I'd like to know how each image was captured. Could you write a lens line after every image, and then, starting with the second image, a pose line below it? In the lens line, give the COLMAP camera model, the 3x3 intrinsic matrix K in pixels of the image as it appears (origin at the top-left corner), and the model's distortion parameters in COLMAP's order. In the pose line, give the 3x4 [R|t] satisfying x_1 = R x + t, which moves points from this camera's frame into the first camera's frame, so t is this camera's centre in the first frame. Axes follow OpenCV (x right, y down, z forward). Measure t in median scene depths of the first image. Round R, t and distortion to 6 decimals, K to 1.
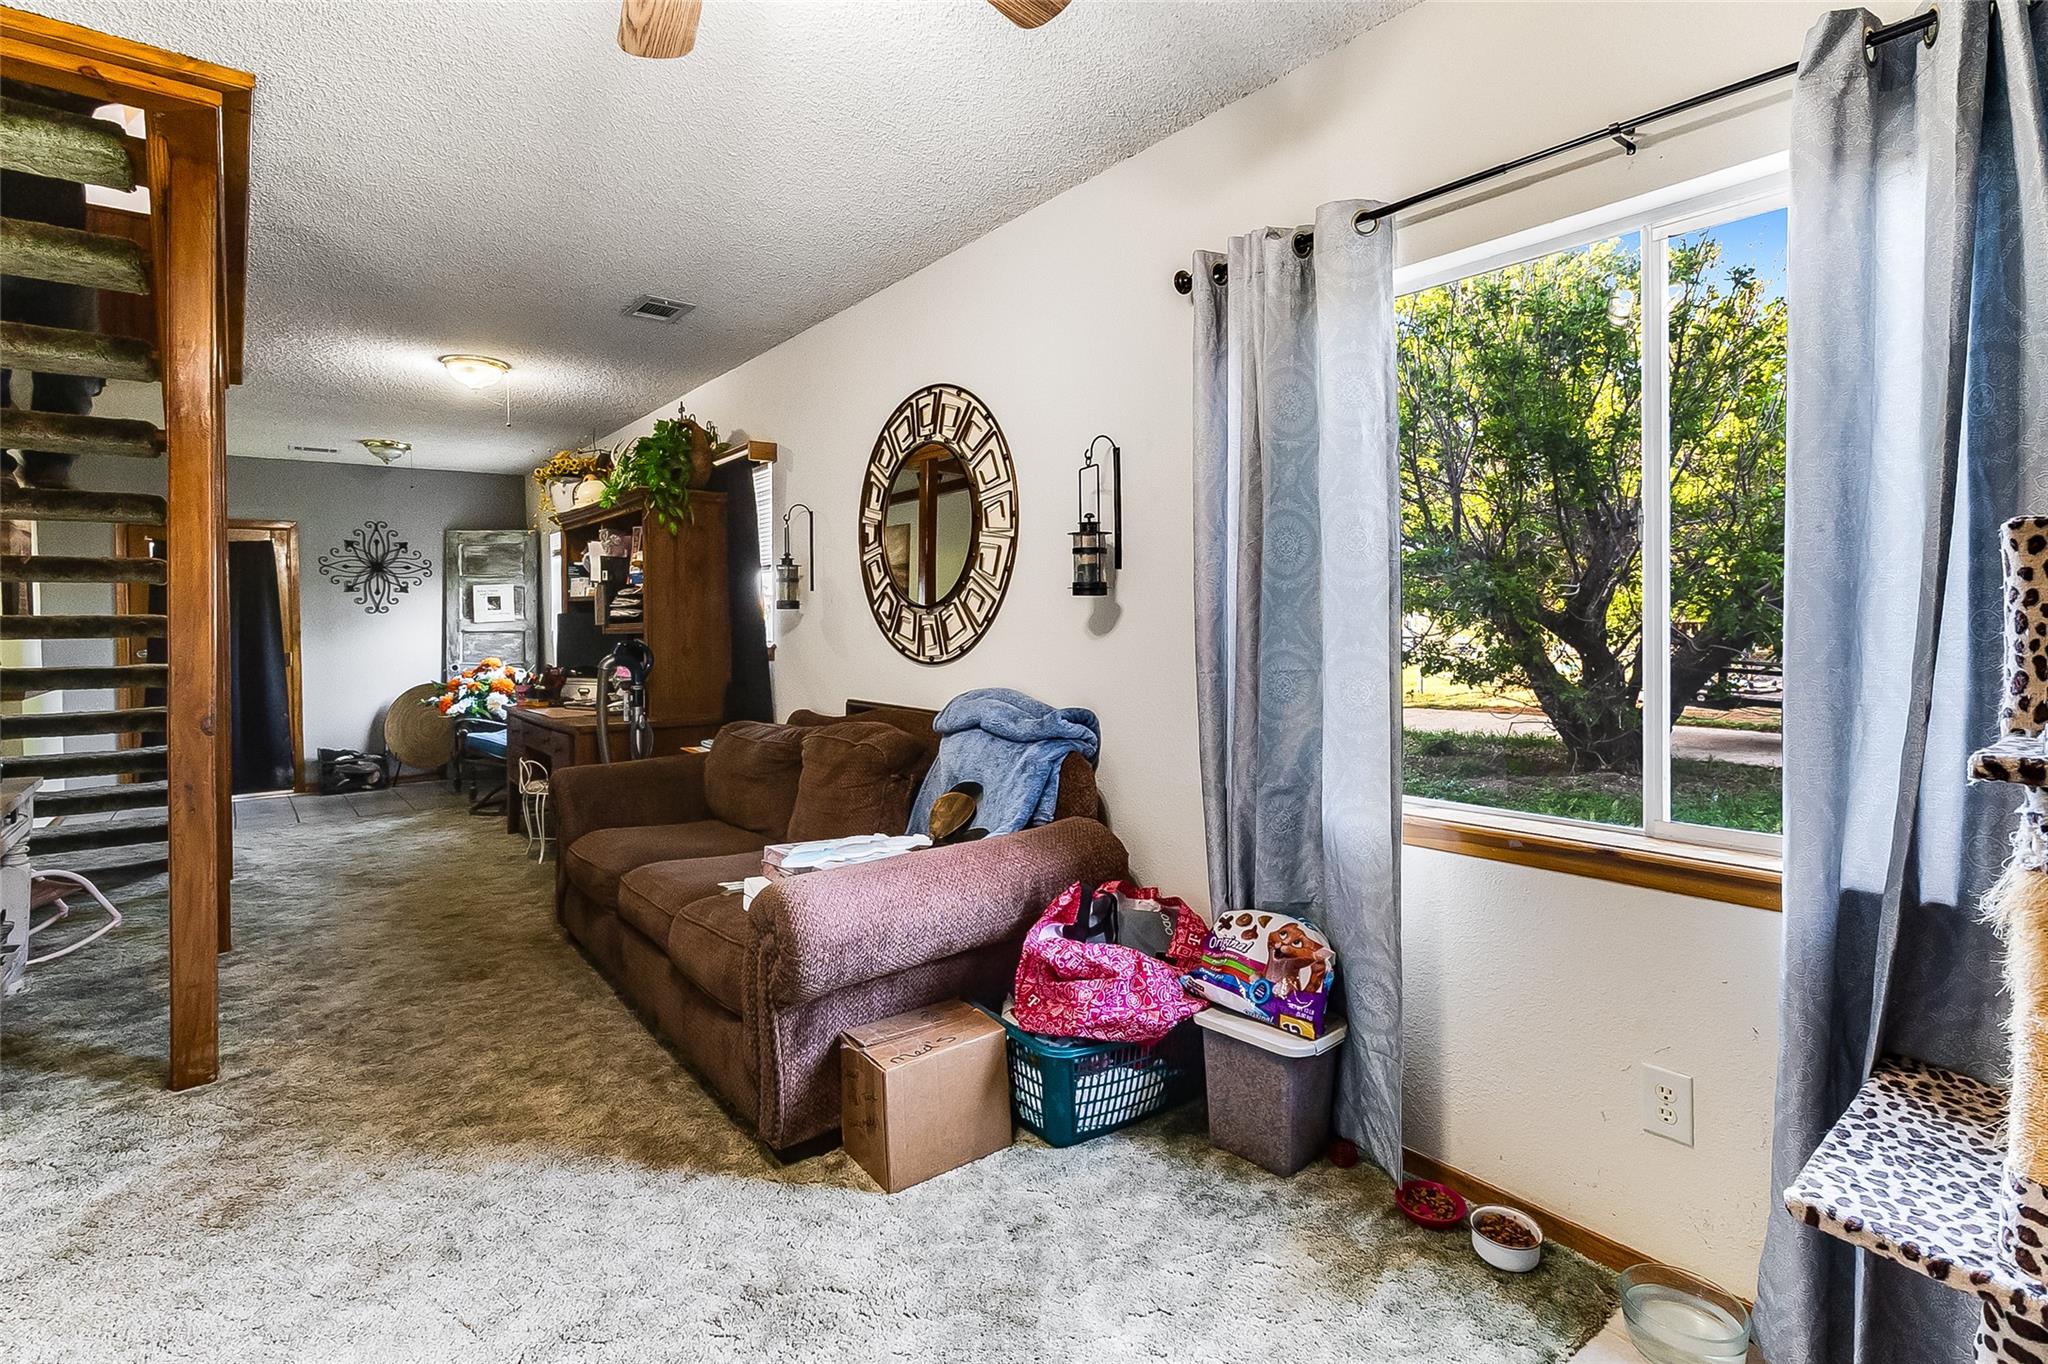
lens RADIAL K [[941.8, 0, 1015.5], [0, 941.8, 630.8], [0, 0, 1]] dist [-0.002526, 0.000074]
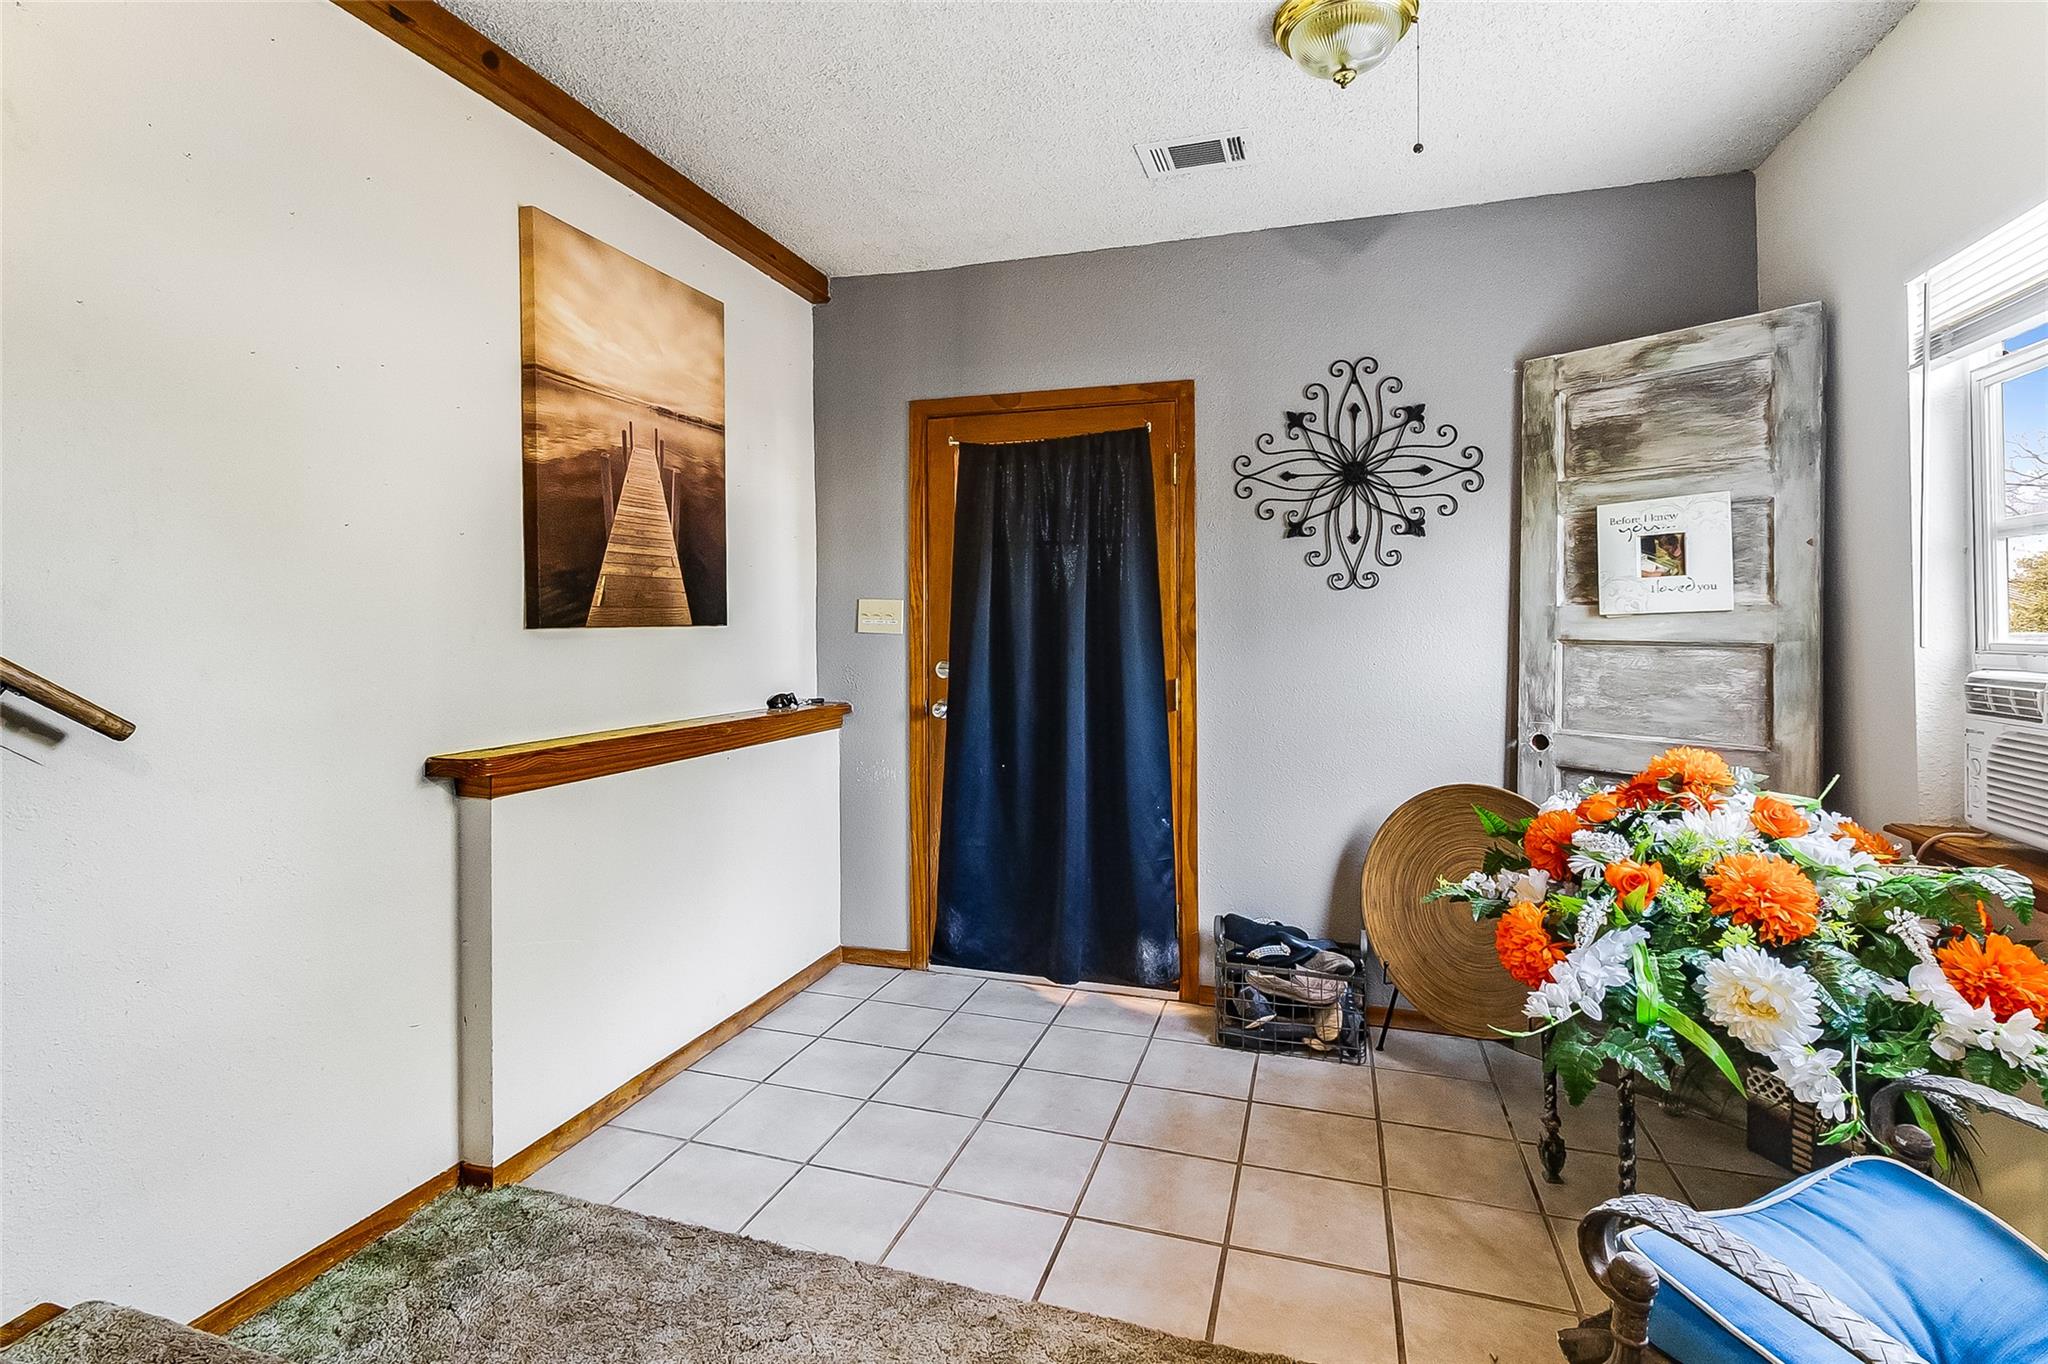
lens RADIAL K [[941.8, 0, 1036.5], [0, 941.8, 615.7], [0, 0, 1]] dist [-0.002526, 0.000074]
pose [[0.529627, 0.004479, -0.848219, -0.409061], [-0.018060, 0.999819, -0.005997, -0.002745], [0.848039, 0.018495, 0.529612, 0.671697]]
